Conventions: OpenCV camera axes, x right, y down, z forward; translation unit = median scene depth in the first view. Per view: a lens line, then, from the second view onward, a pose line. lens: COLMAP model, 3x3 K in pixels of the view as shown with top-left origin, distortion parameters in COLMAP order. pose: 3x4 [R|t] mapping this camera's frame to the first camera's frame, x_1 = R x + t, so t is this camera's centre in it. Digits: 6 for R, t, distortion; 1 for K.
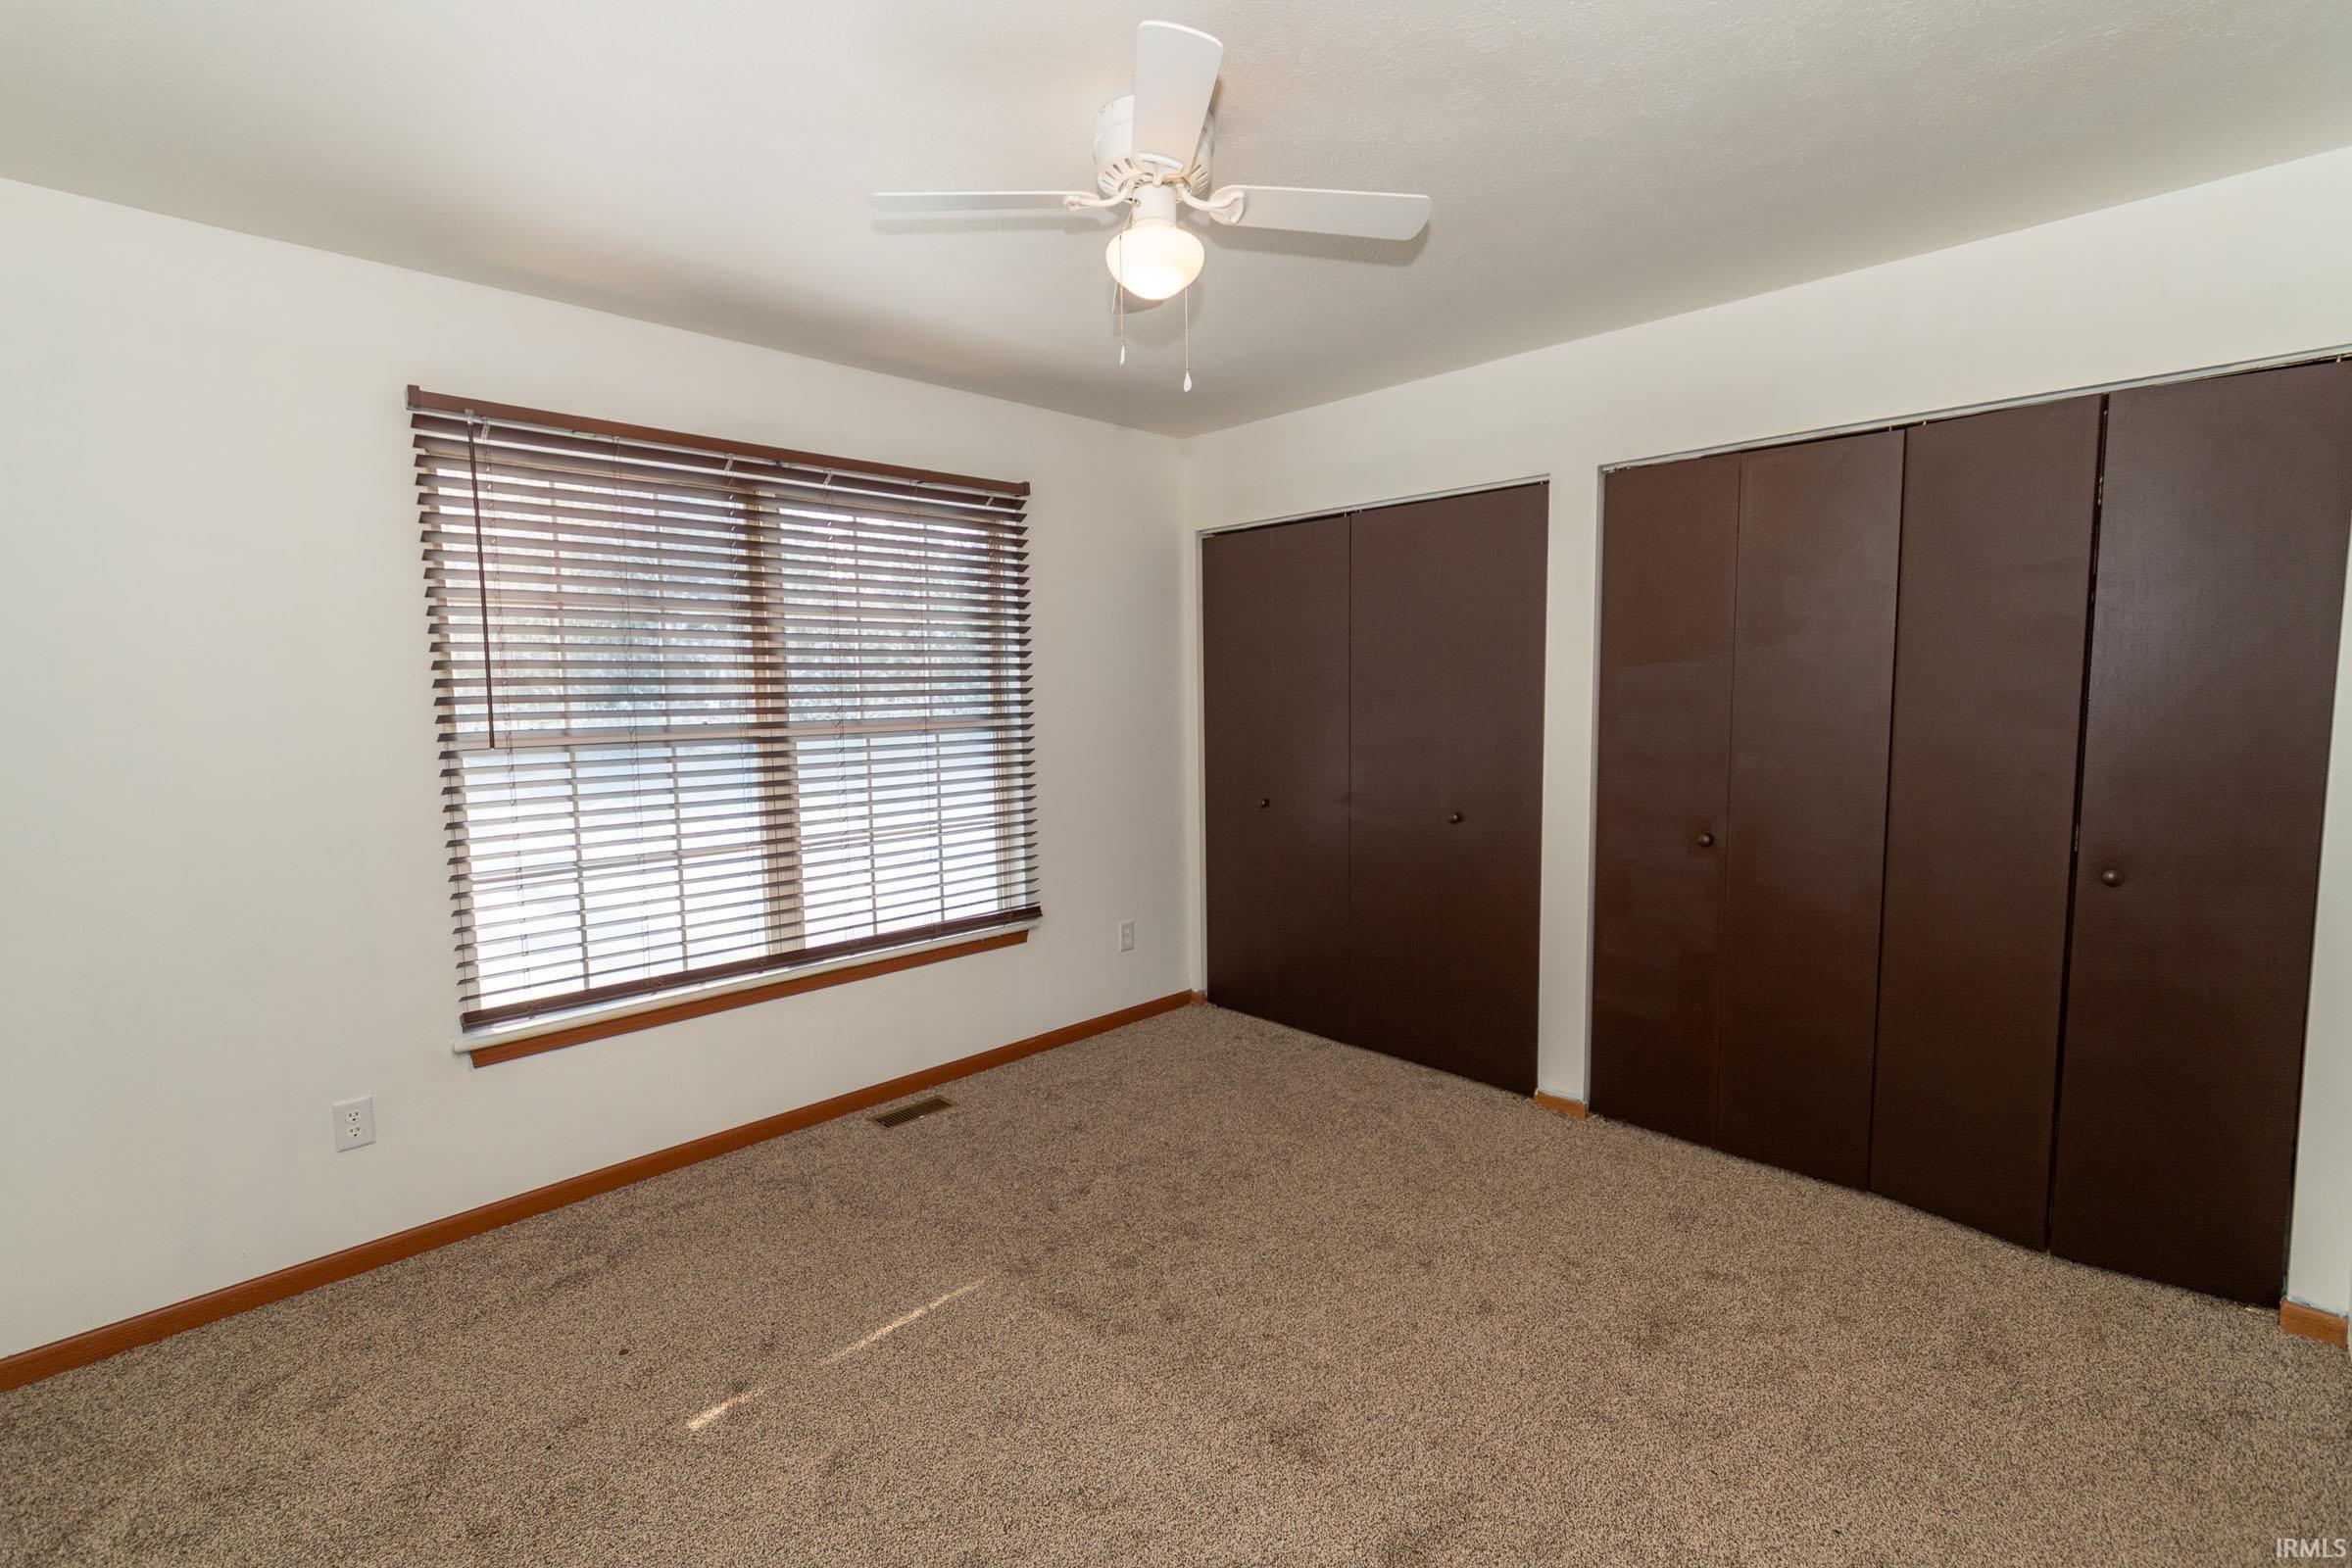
lens RADIAL K [[1099.0, 0, 1204.6], [0, 1099.0, 796.6], [0, 0, 1]] dist [0.028038, -0.000261]
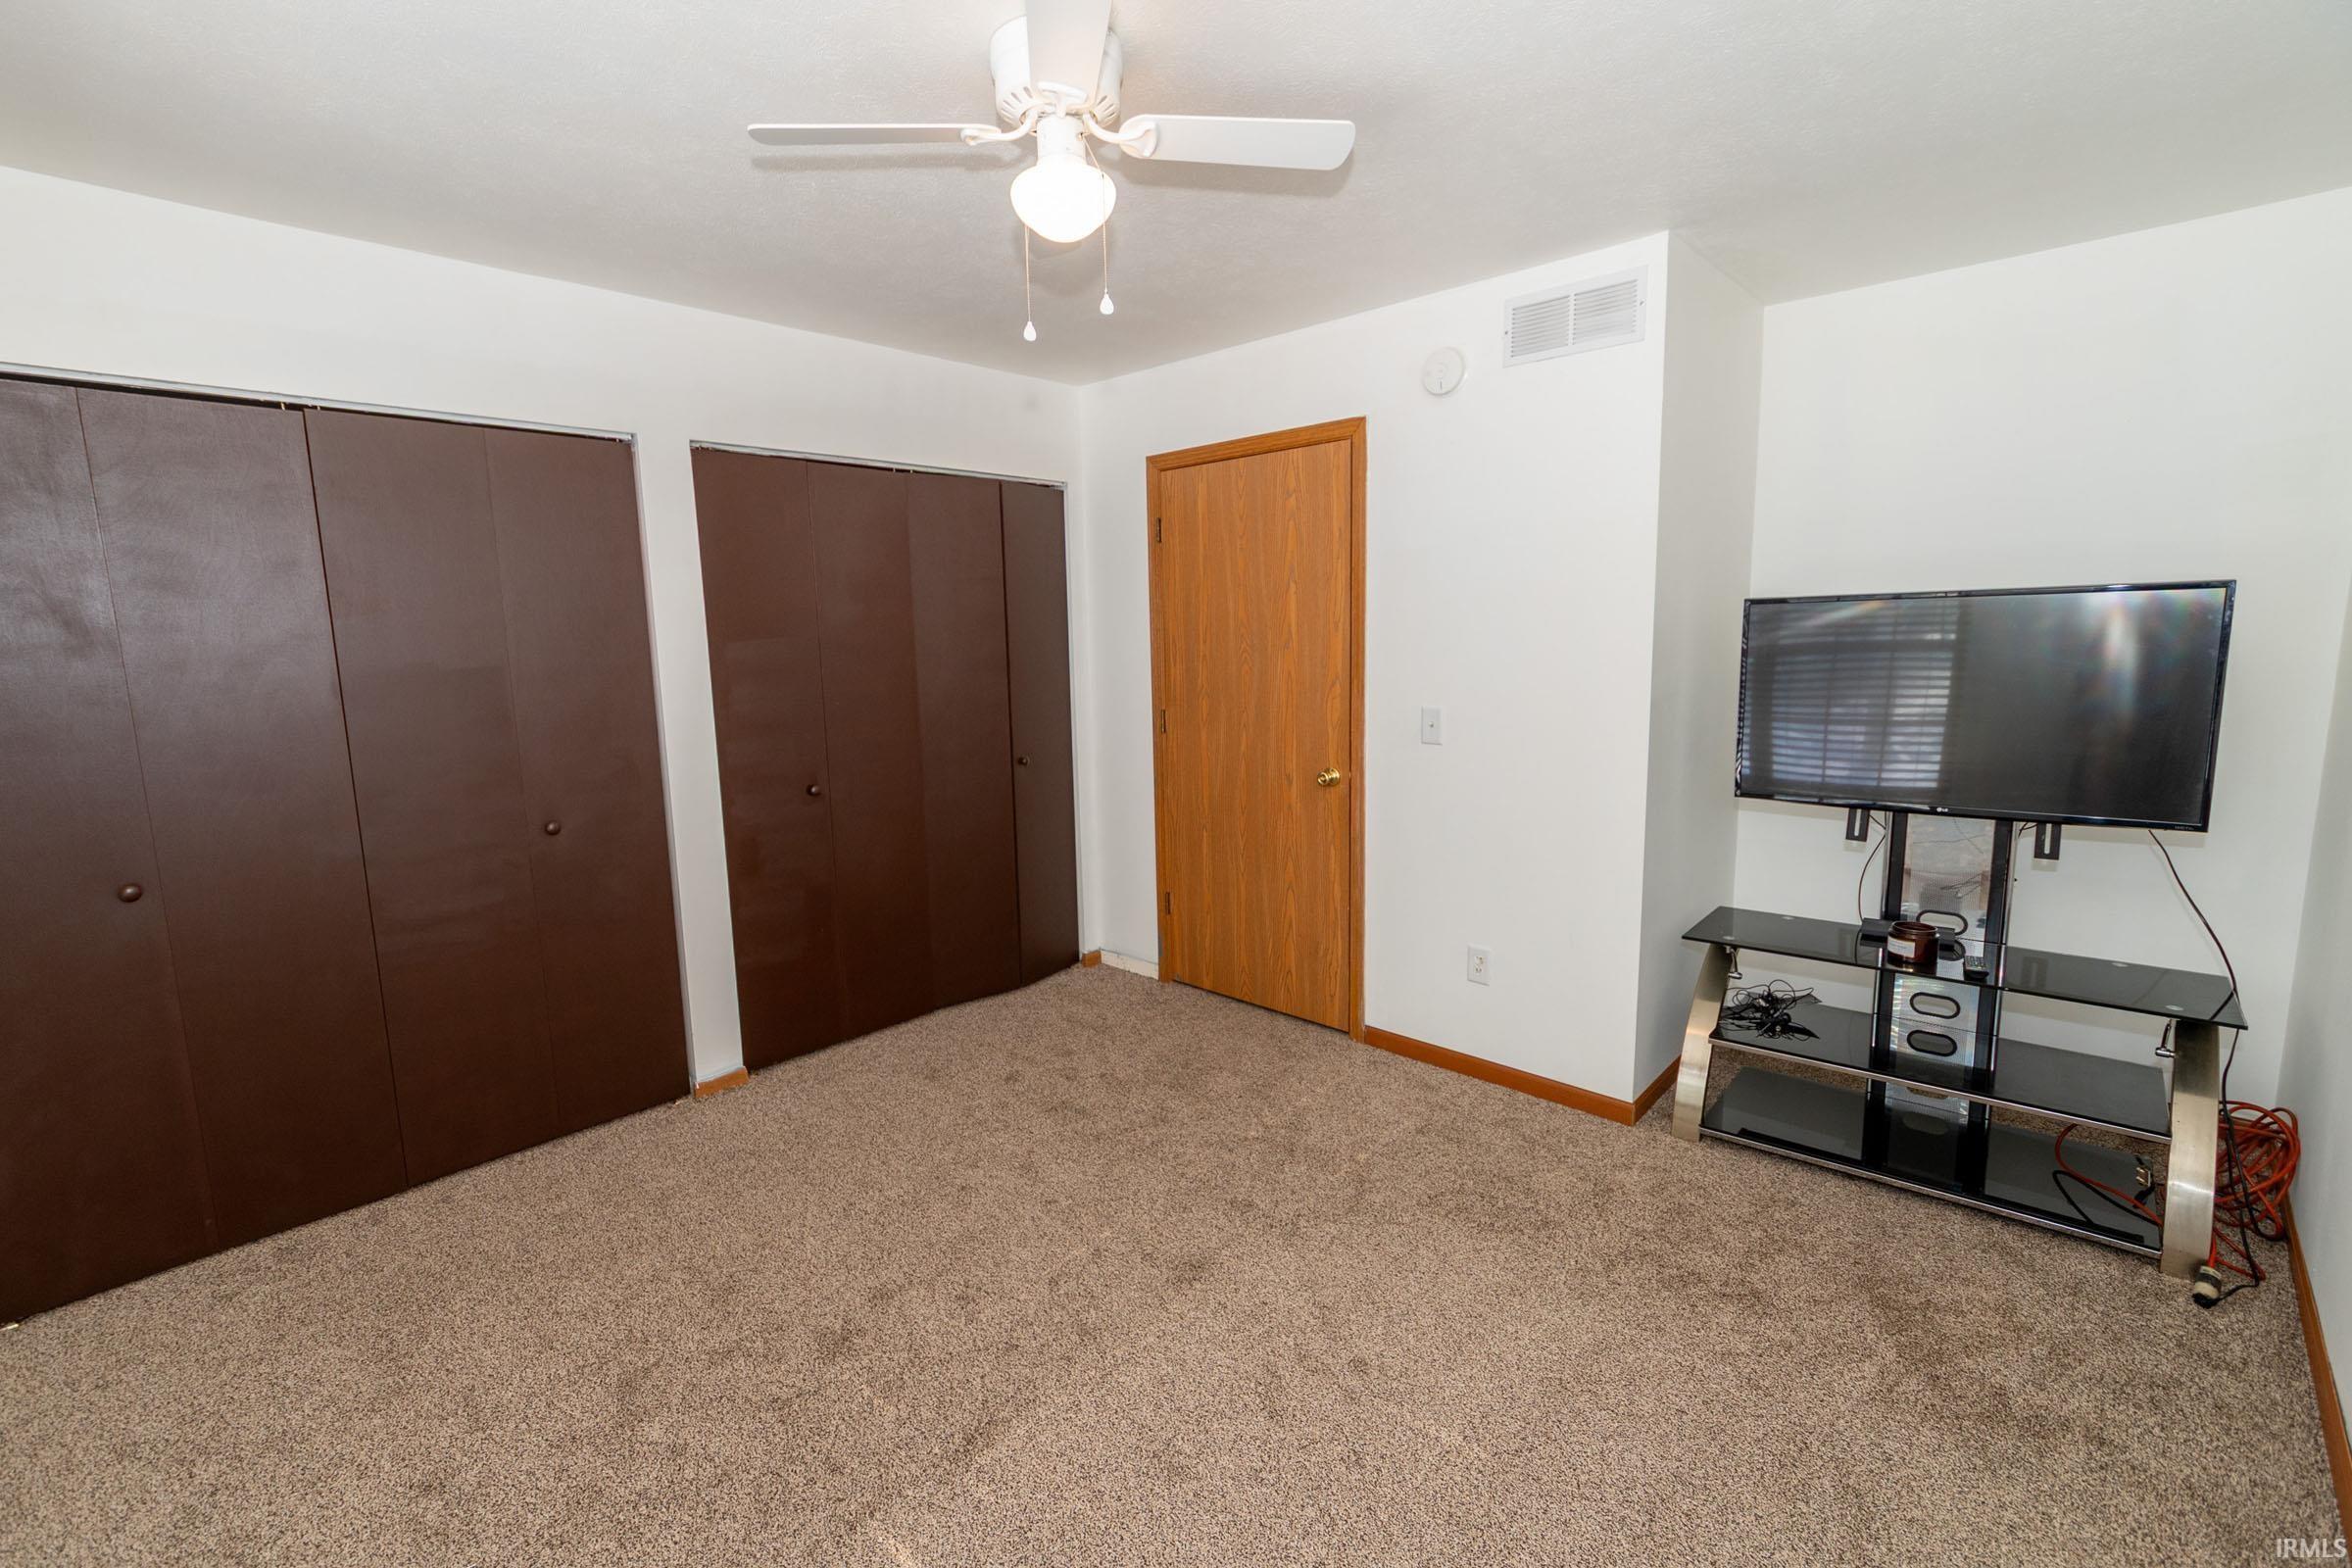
lens RADIAL K [[1035.3, 0, 1143.4], [0, 1035.3, 777.5], [0, 0, 1]] dist [-0.000240, -0.000432]
pose [[-0.053481, -0.110169, 0.992473, -0.593076], [0.138384, 0.983488, 0.116628, -0.046707], [-0.988934, 0.143580, -0.037353, 0.626957]]
